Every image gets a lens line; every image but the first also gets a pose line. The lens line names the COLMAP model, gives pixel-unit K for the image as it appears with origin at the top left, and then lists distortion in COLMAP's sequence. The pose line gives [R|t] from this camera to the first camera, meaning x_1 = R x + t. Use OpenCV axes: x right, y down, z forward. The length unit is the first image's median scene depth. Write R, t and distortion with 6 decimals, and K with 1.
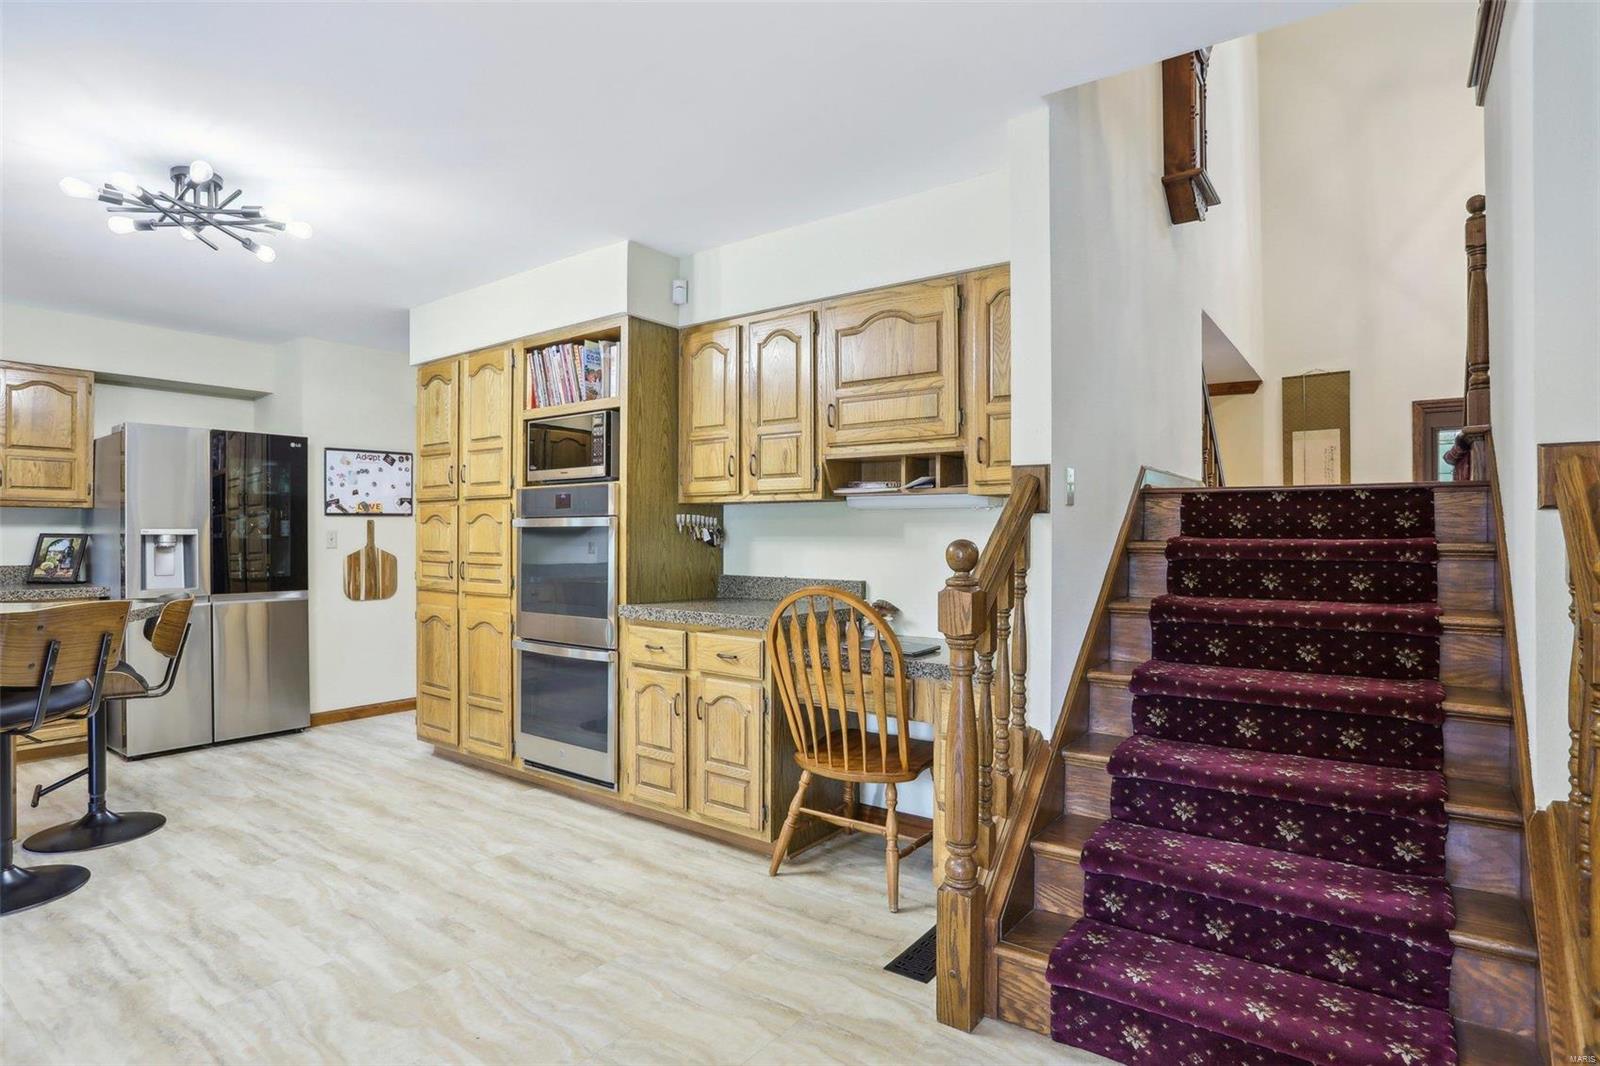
lens RADIAL K [[819.3, 0, 793.9], [0, 819.3, 532.2], [0, 0, 1]] dist [-0.044287, 0.014738]
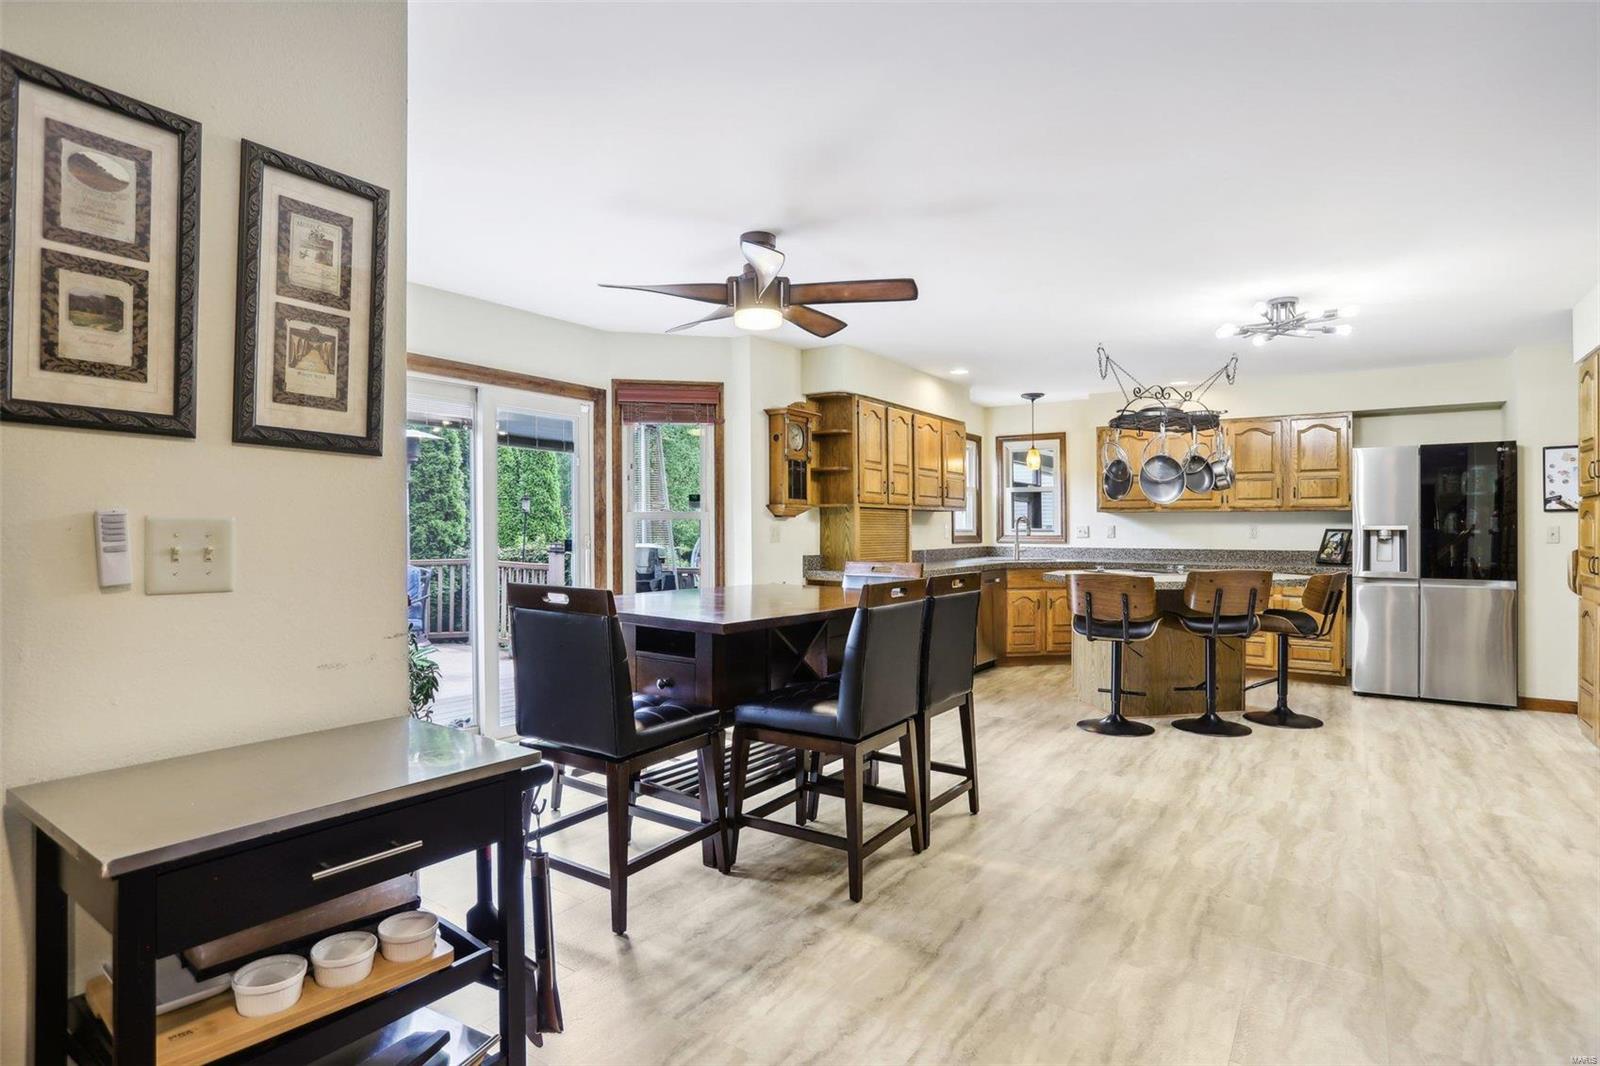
lens RADIAL K [[819.3, 0, 788.5], [0, 819.3, 527.3], [0, 0, 1]] dist [-0.044287, 0.014738]
pose [[0.026287, -0.002811, -0.999650, 0.511570], [0.002264, 0.999994, -0.002752, 0.000323], [0.999652, -0.002191, 0.026293, -0.007440]]
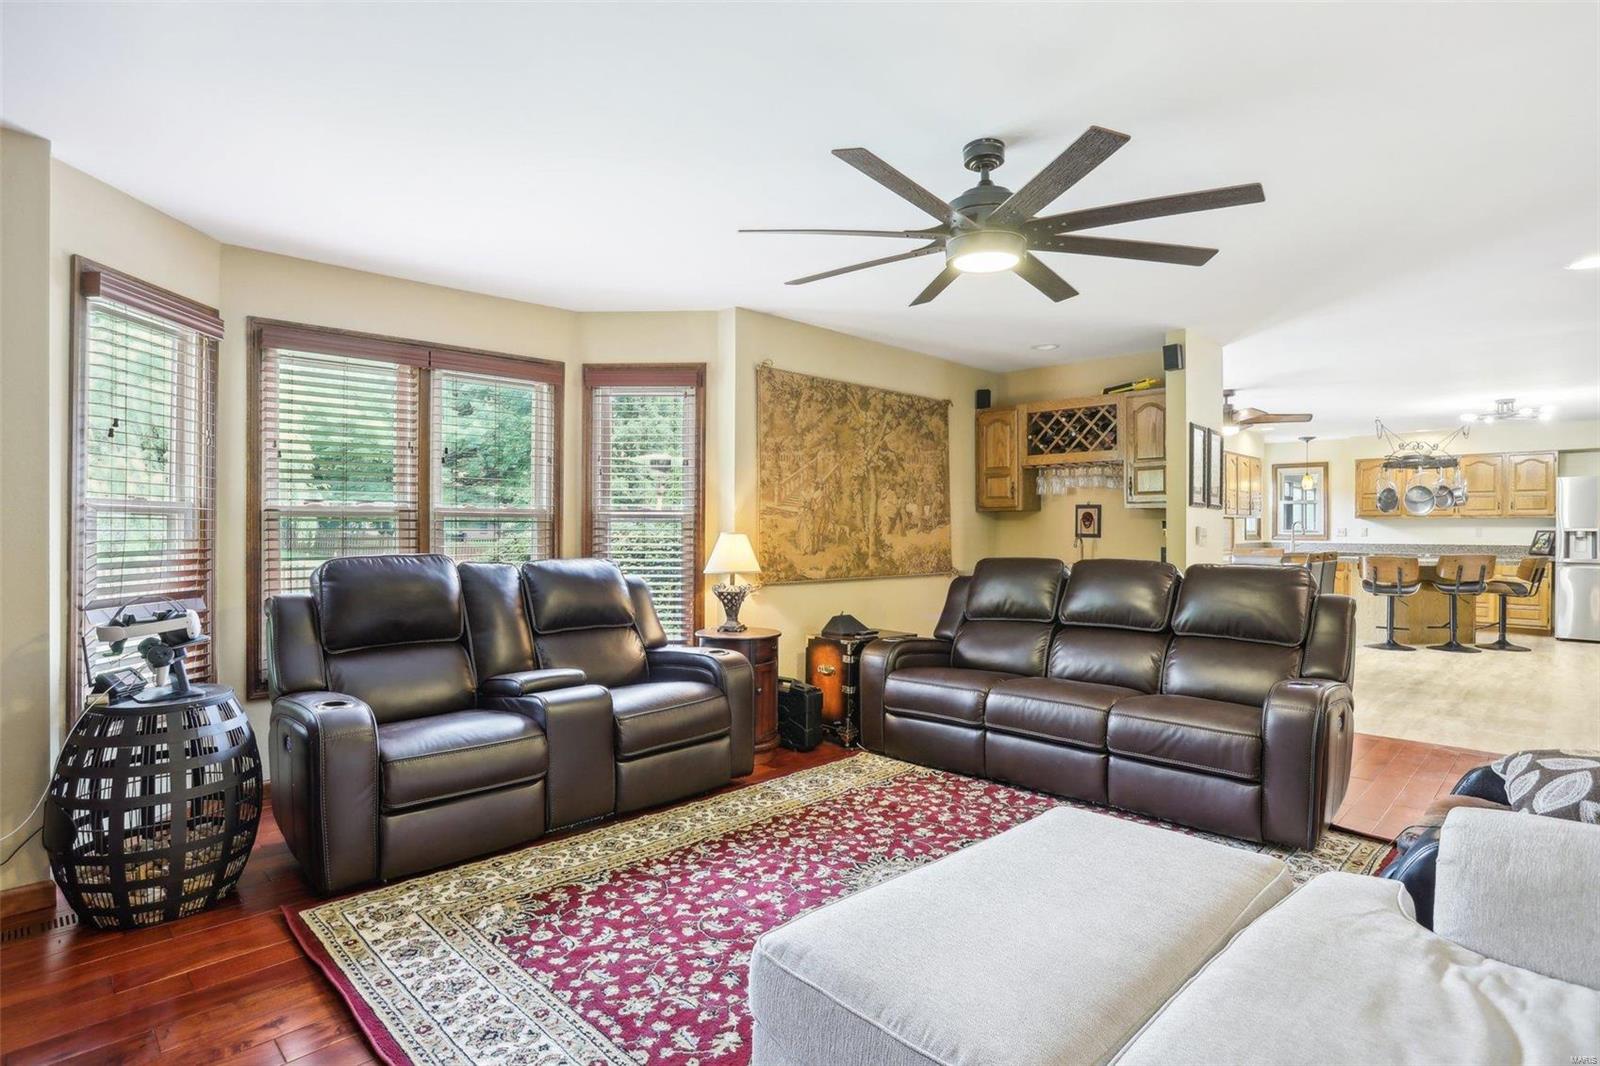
lens RADIAL K [[819.3, 0, 767.0], [0, 819.3, 532.3], [0, 0, 1]] dist [-0.044287, 0.014738]
pose [[-0.165139, 0.004021, -0.986262, 1.517177], [0.000090, 0.999992, 0.004062, -0.002462], [0.986270, 0.000582, -0.165138, -0.672893]]
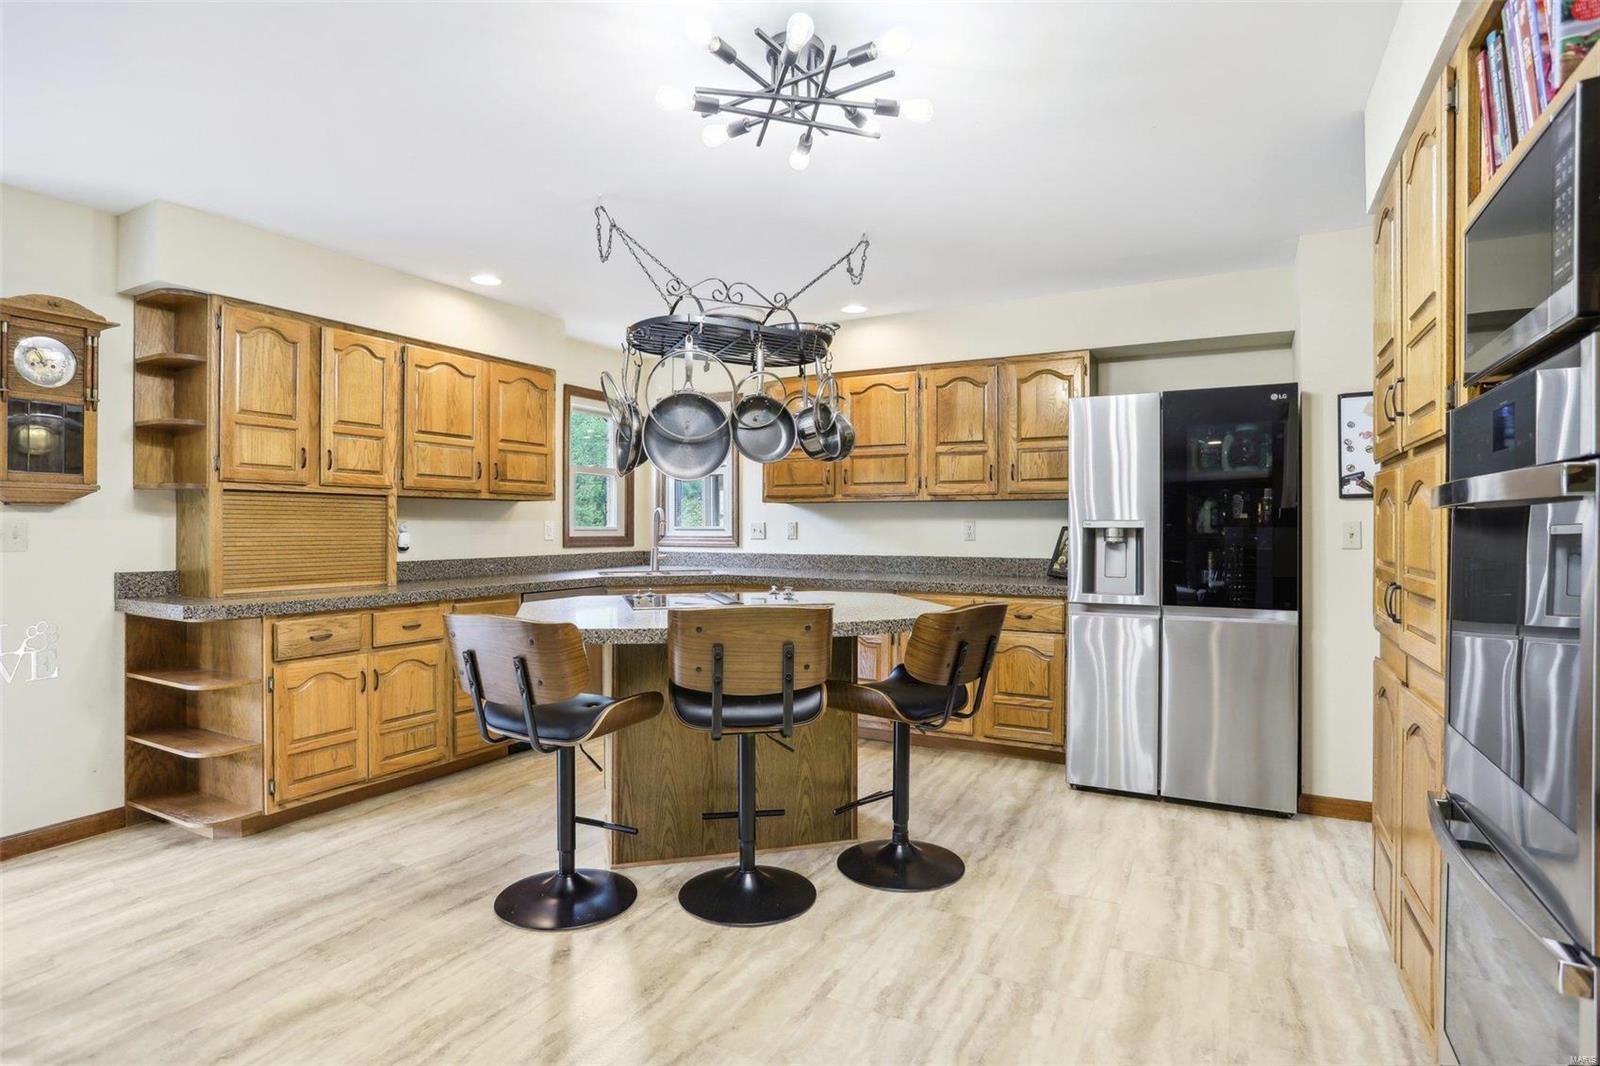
lens RADIAL K [[819.3, 0, 795.4], [0, 819.3, 528.0], [0, 0, 1]] dist [-0.044287, 0.014738]
pose [[0.135296, 0.000529, -0.990805, 0.003313], [0.003438, 0.999994, 0.001004, 0.001266], [0.990799, -0.003543, 0.135293, 0.573792]]
